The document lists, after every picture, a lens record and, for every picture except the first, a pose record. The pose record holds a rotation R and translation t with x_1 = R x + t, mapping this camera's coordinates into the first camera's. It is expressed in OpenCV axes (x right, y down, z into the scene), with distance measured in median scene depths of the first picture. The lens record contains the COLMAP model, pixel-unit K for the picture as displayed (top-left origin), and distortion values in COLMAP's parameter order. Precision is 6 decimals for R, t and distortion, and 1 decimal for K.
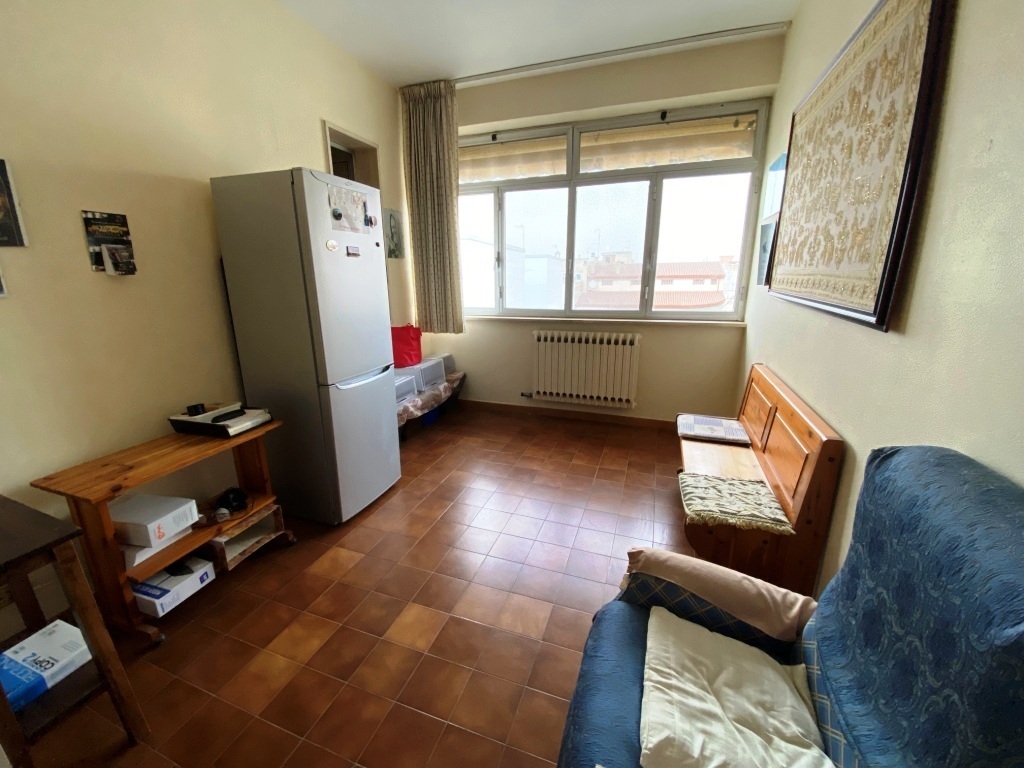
lens RADIAL K [[410.4, 0, 512.0], [0, 410.4, 384.0], [0, 0, 1]] dist [0.000464, -0.000002]
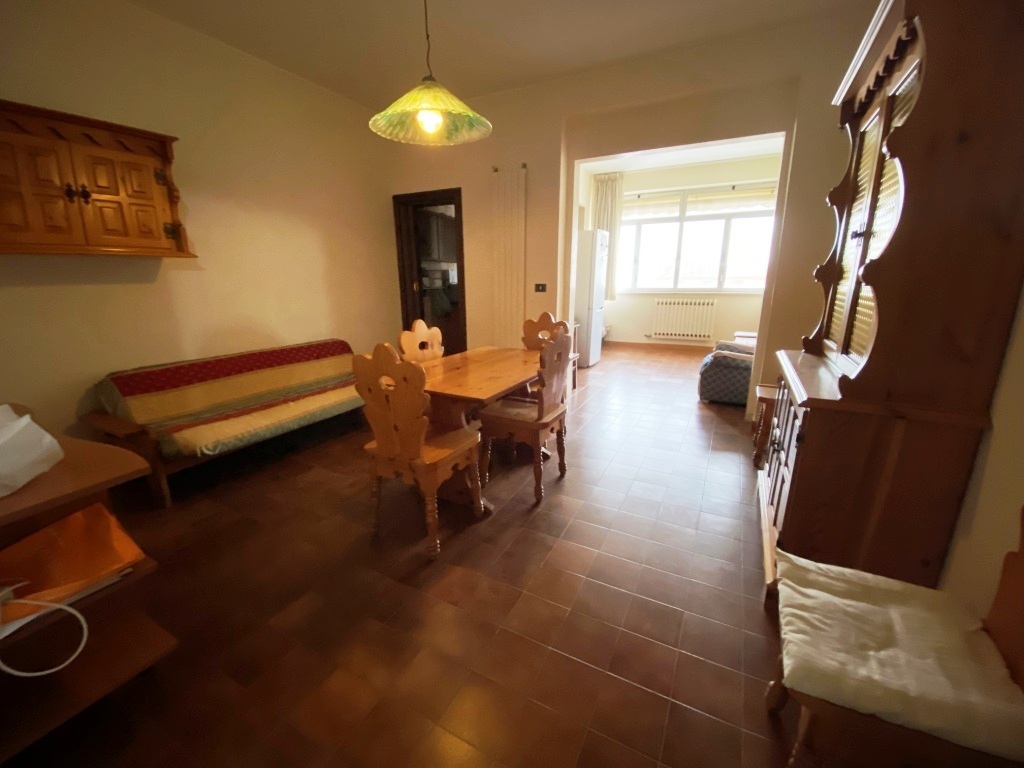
lens RADIAL K [[412.5, 0, 512.0], [0, 412.5, 384.0], [0, 0, 1]] dist [0.000626, -0.000015]
pose [[0.989268, 0.033849, -0.142137, -0.324957], [-0.034666, 0.999394, -0.003274, 0.294485], [0.141940, 0.008166, 0.989842, -0.970717]]
